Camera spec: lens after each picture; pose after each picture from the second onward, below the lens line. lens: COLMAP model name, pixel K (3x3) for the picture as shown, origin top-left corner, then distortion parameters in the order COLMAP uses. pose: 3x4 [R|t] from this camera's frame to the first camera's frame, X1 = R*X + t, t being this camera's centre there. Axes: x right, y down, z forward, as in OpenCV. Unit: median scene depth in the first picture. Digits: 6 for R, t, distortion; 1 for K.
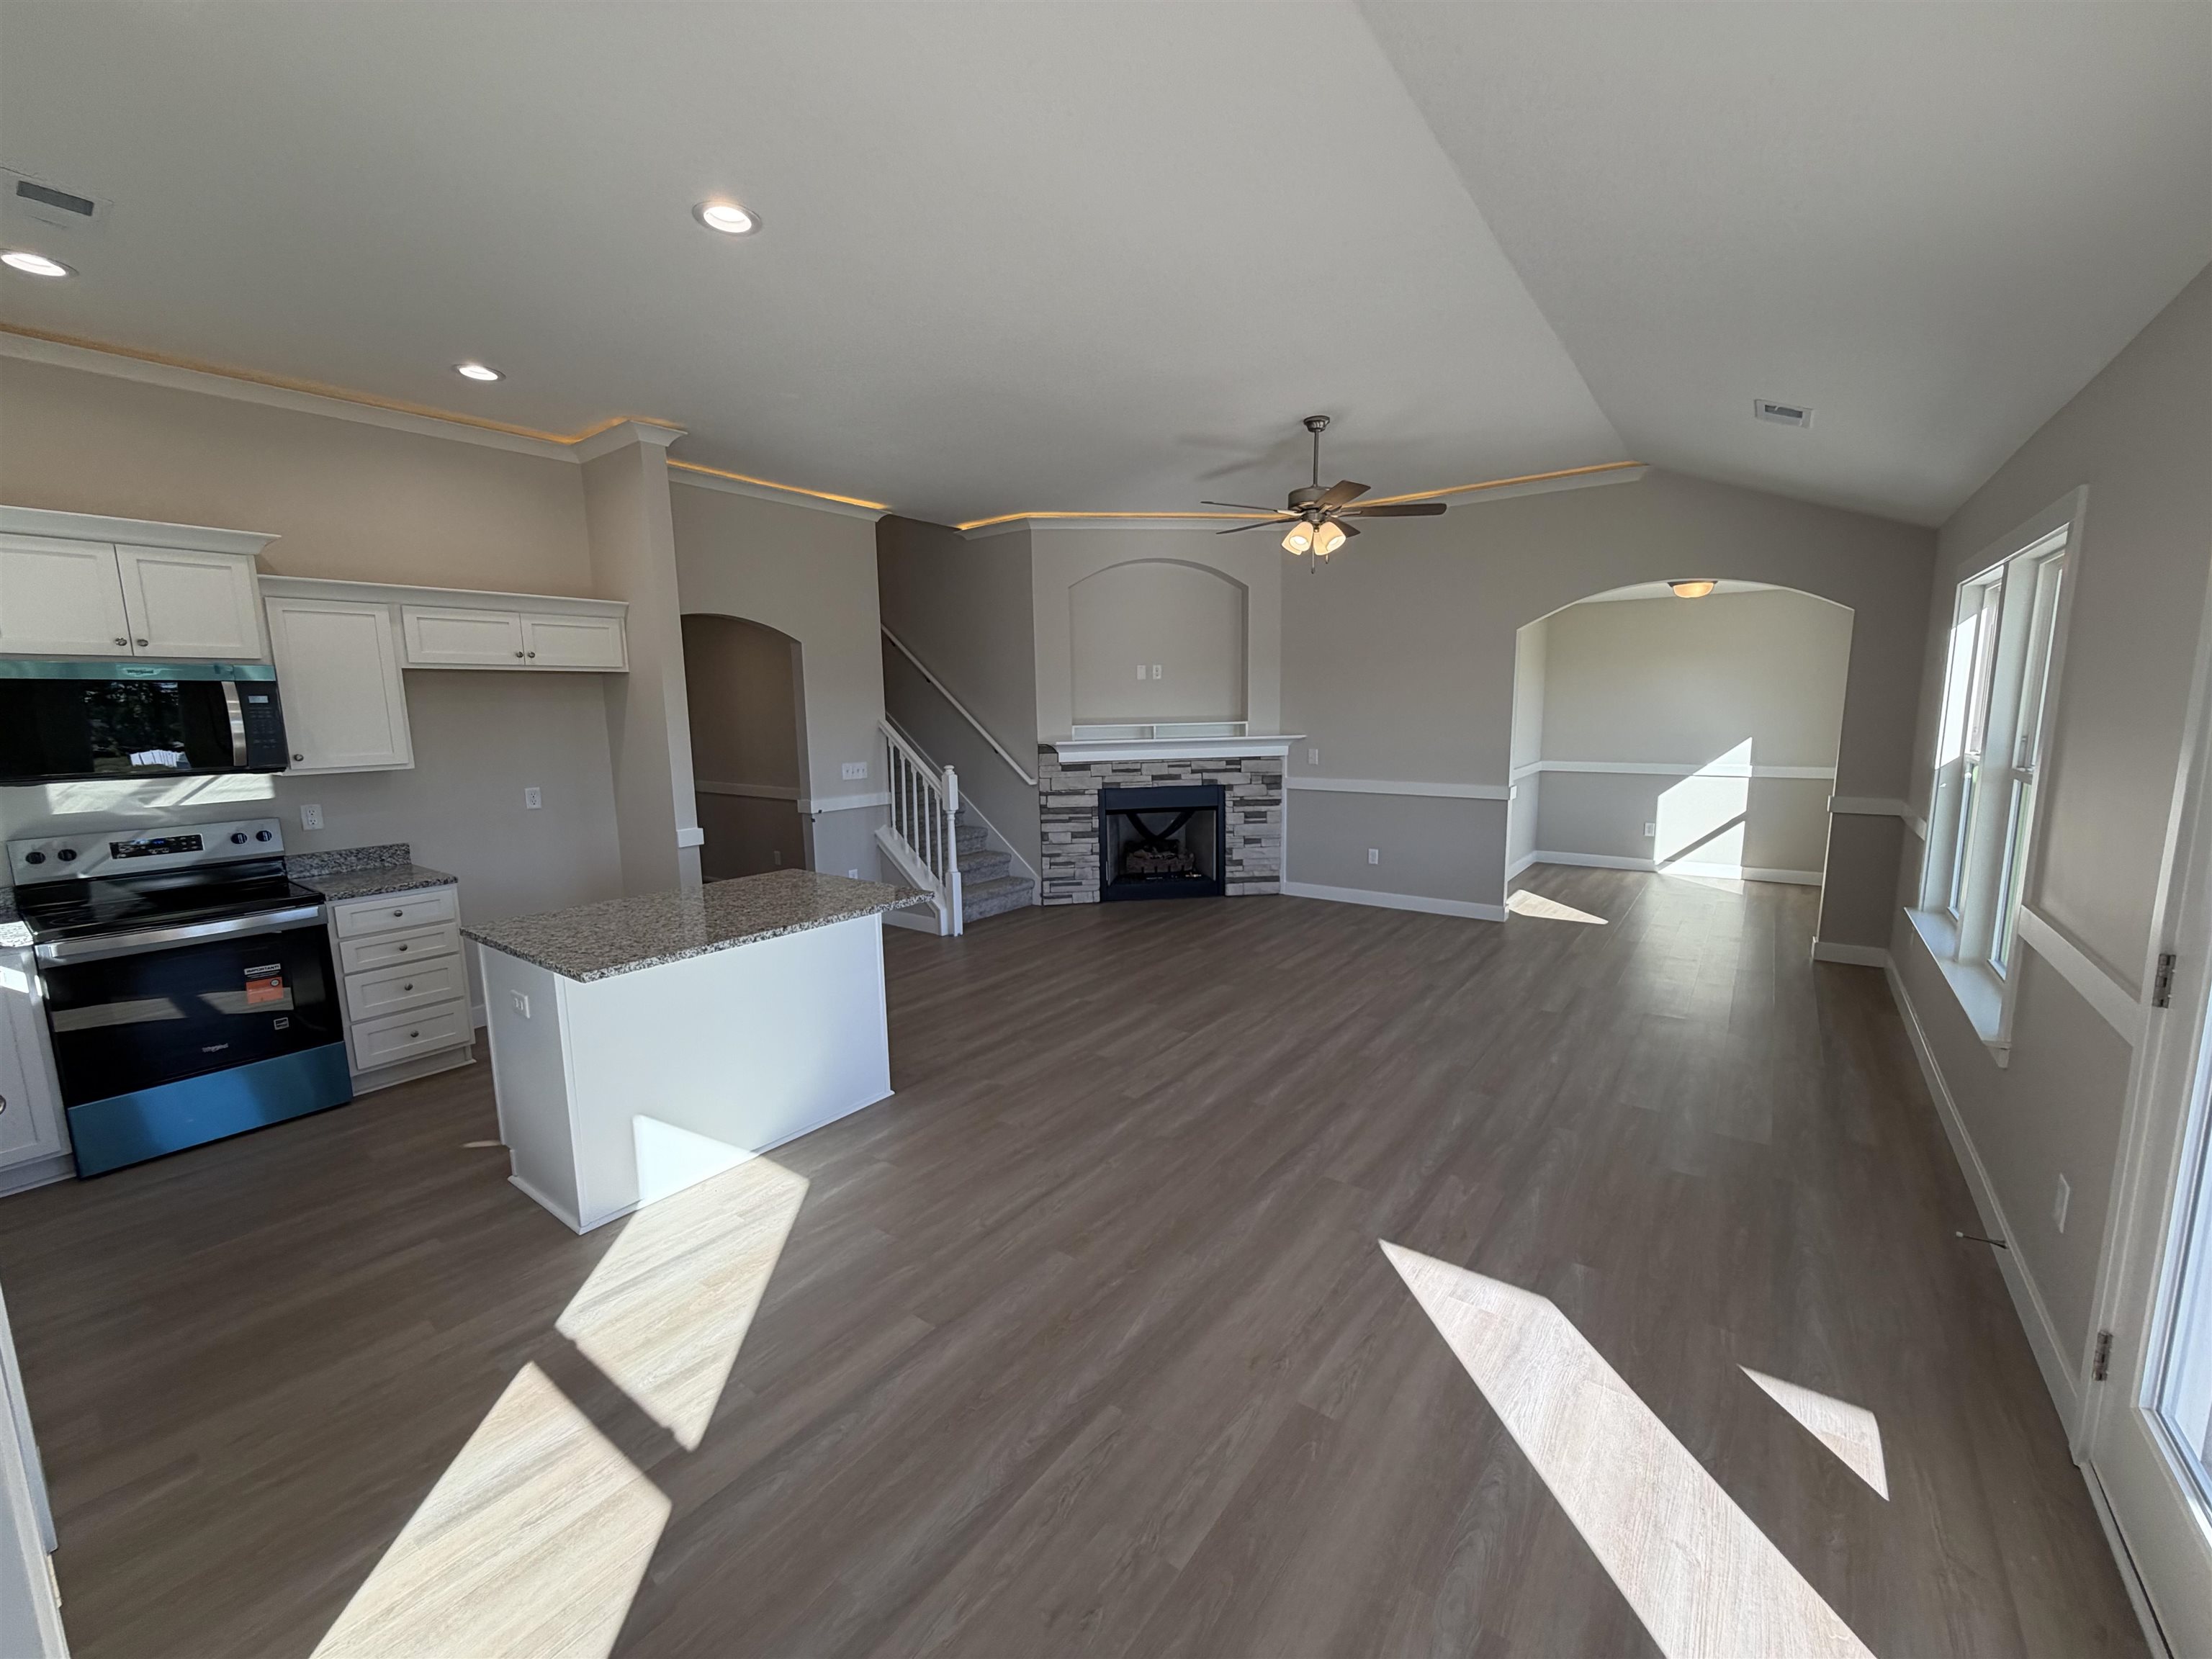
lens RADIAL K [[887.7, 0, 1106.5], [0, 887.7, 835.7], [0, 0, 1]] dist [0.000179, -0.000944]
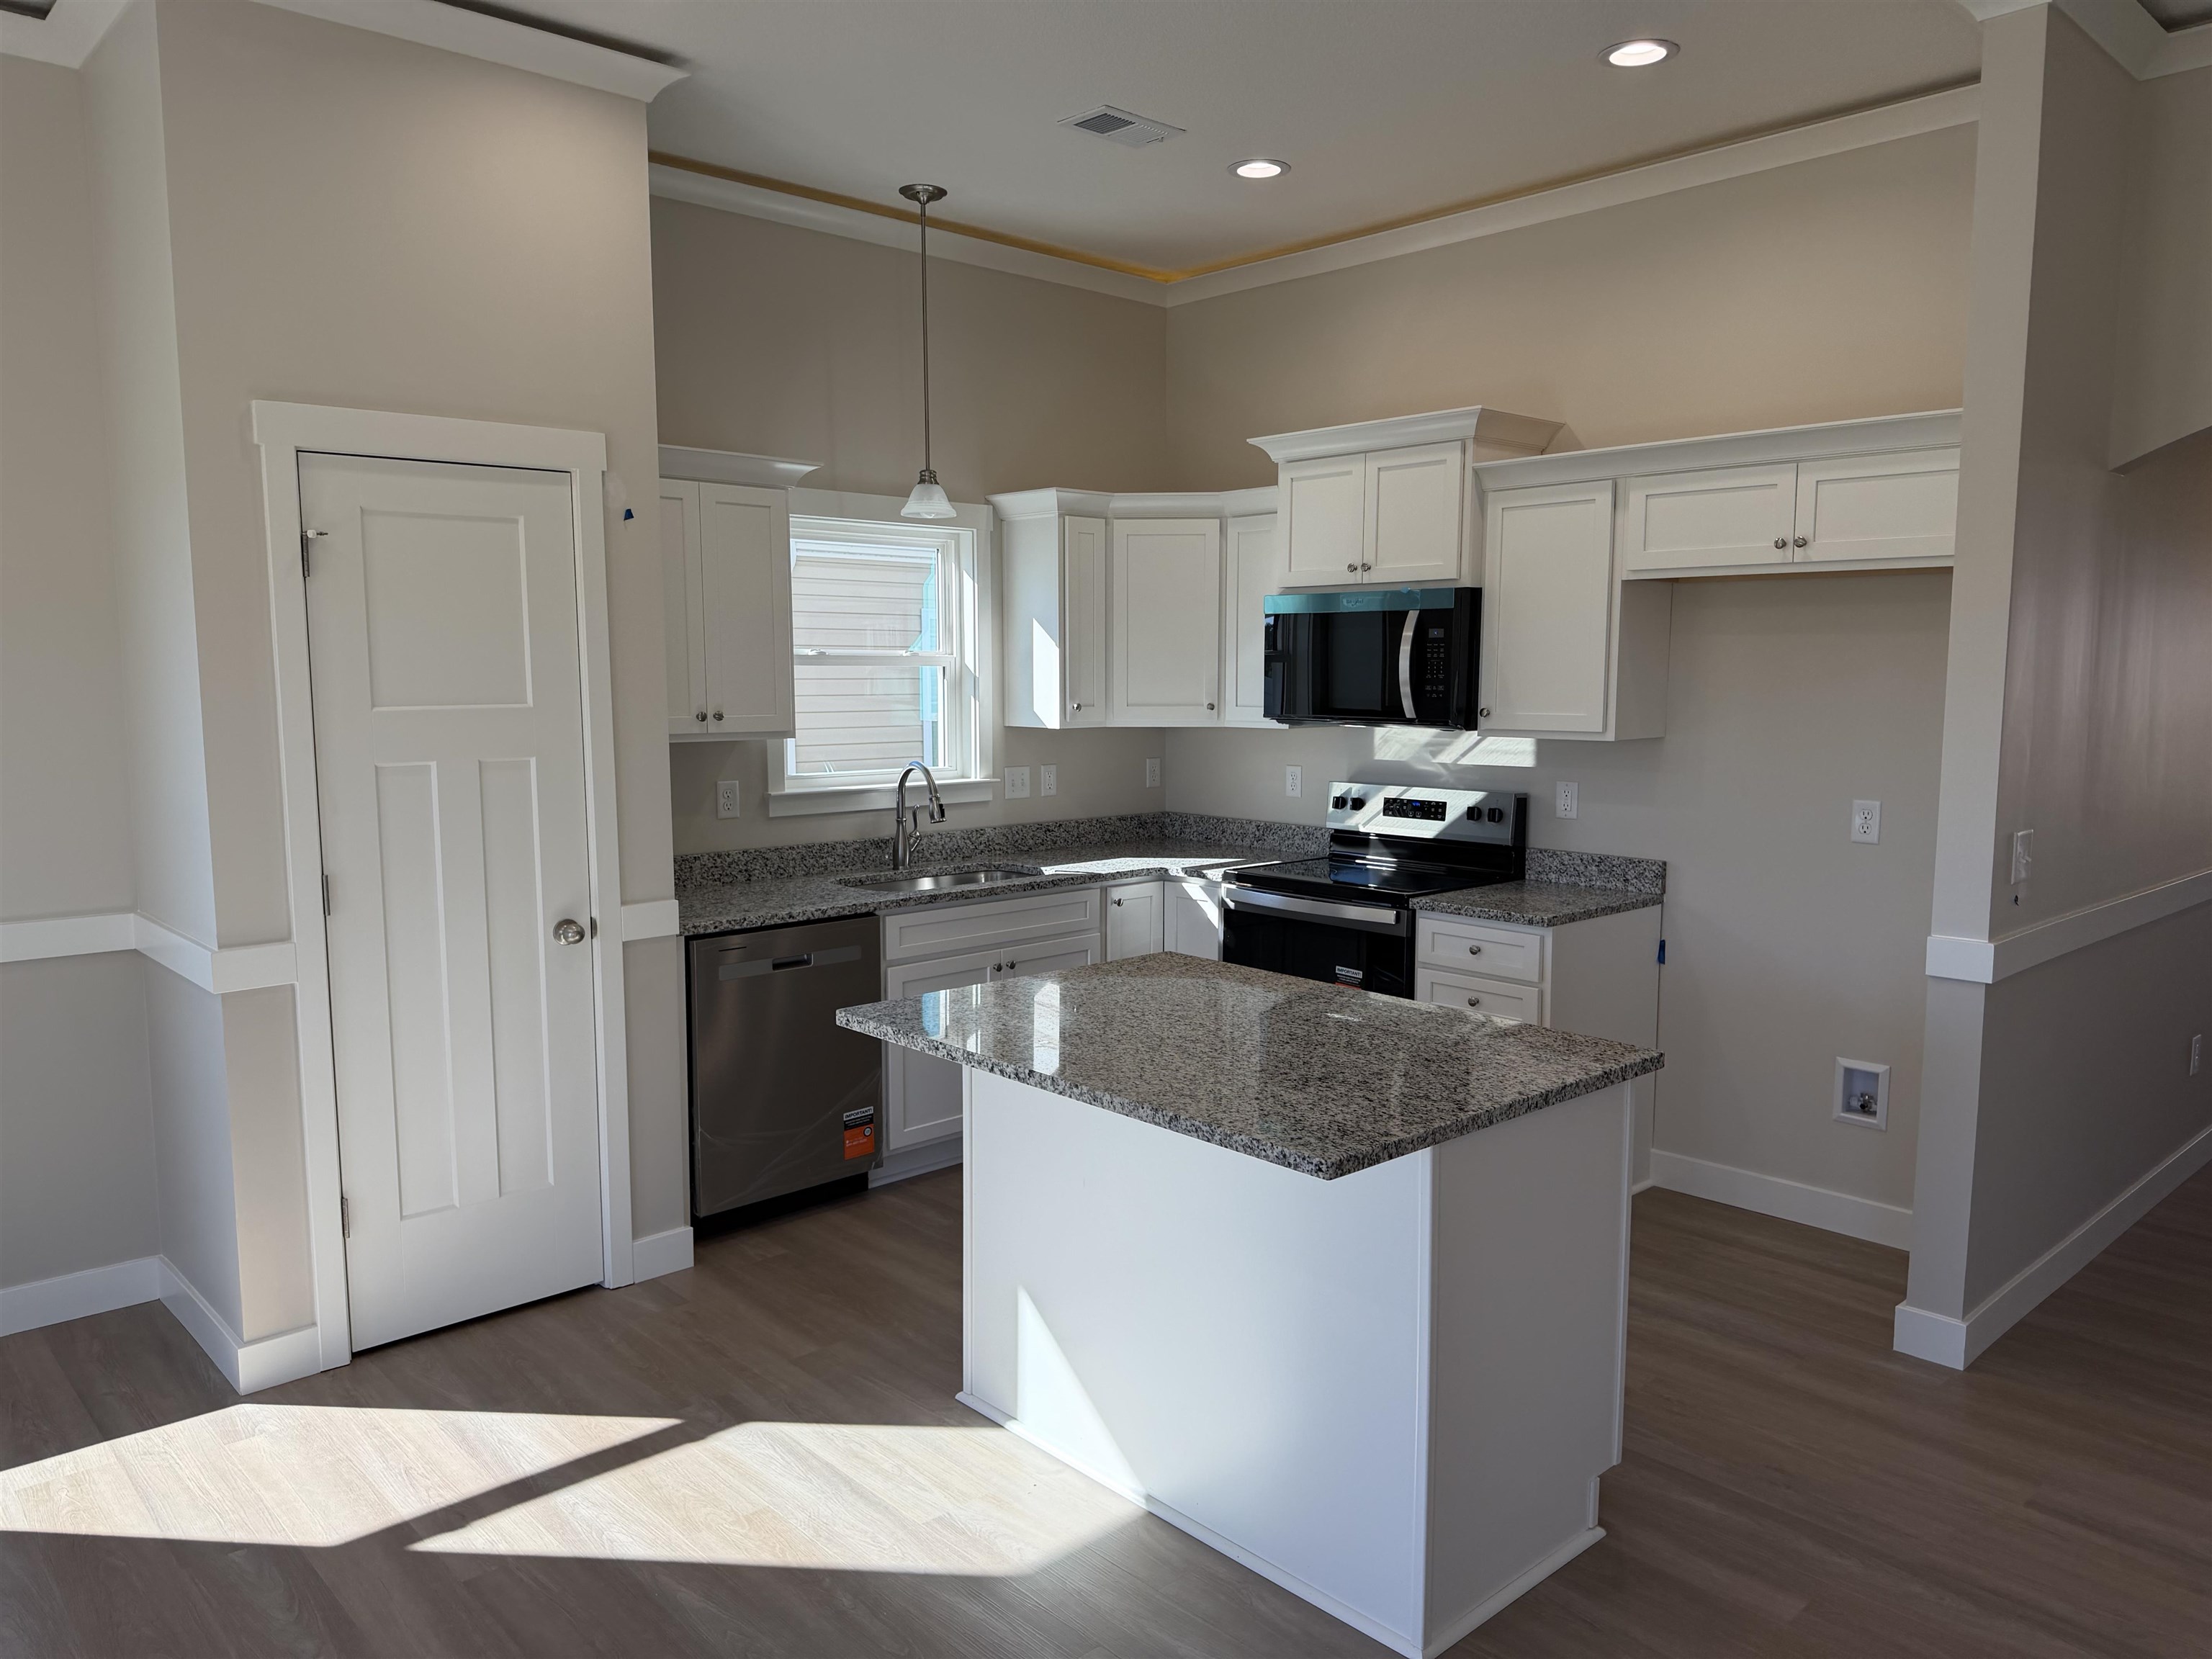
lens RADIAL K [[1532.9, 0, 1114.7], [0, 1532.9, 837.2], [0, 0, 1]] dist [0.017180, -0.010473]
pose [[-0.182918, 0.126657, -0.974935, 0.294633], [-0.140662, 0.978092, 0.153458, -0.107644], [0.973013, 0.165206, -0.161095, 0.720546]]
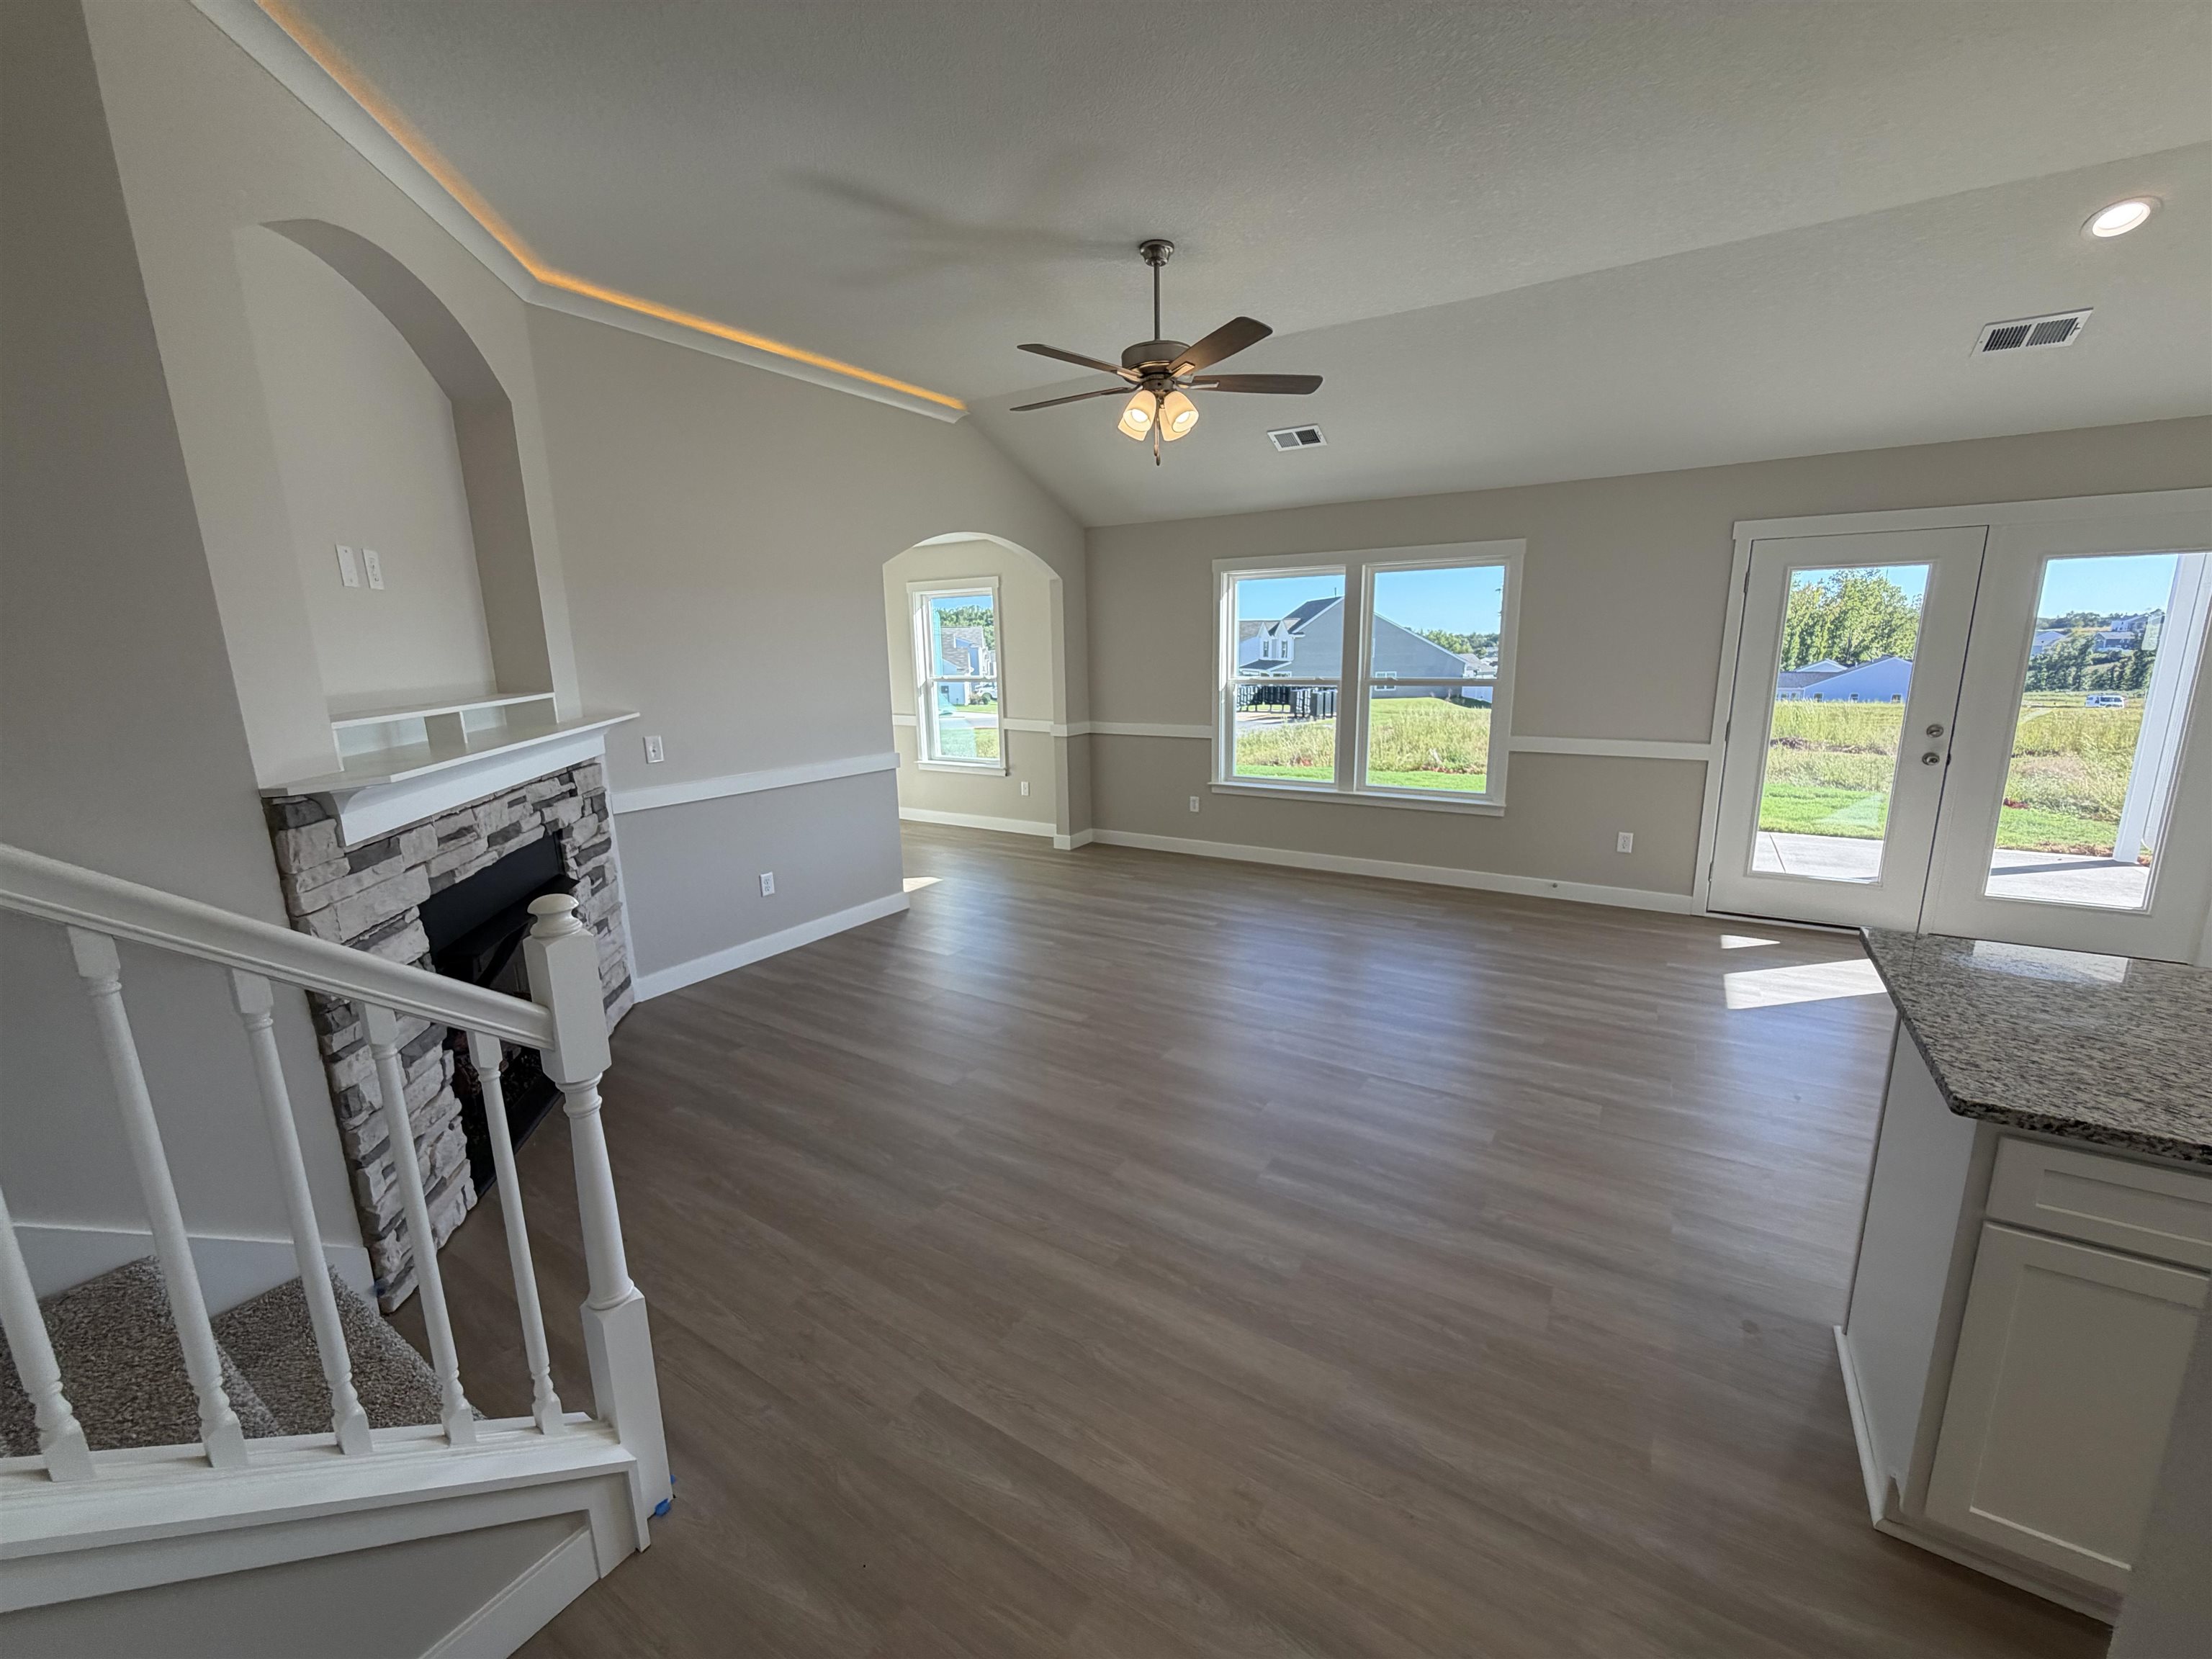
lens RADIAL K [[887.7, 0, 1117.1], [0, 887.7, 823.7], [0, 0, 1]] dist [0.000179, -0.000944]
pose [[-0.077249, -0.180013, 0.980626, -0.541955], [0.168977, 0.966972, 0.190818, -0.152116], [-0.982588, 0.180444, -0.044280, 1.104862]]
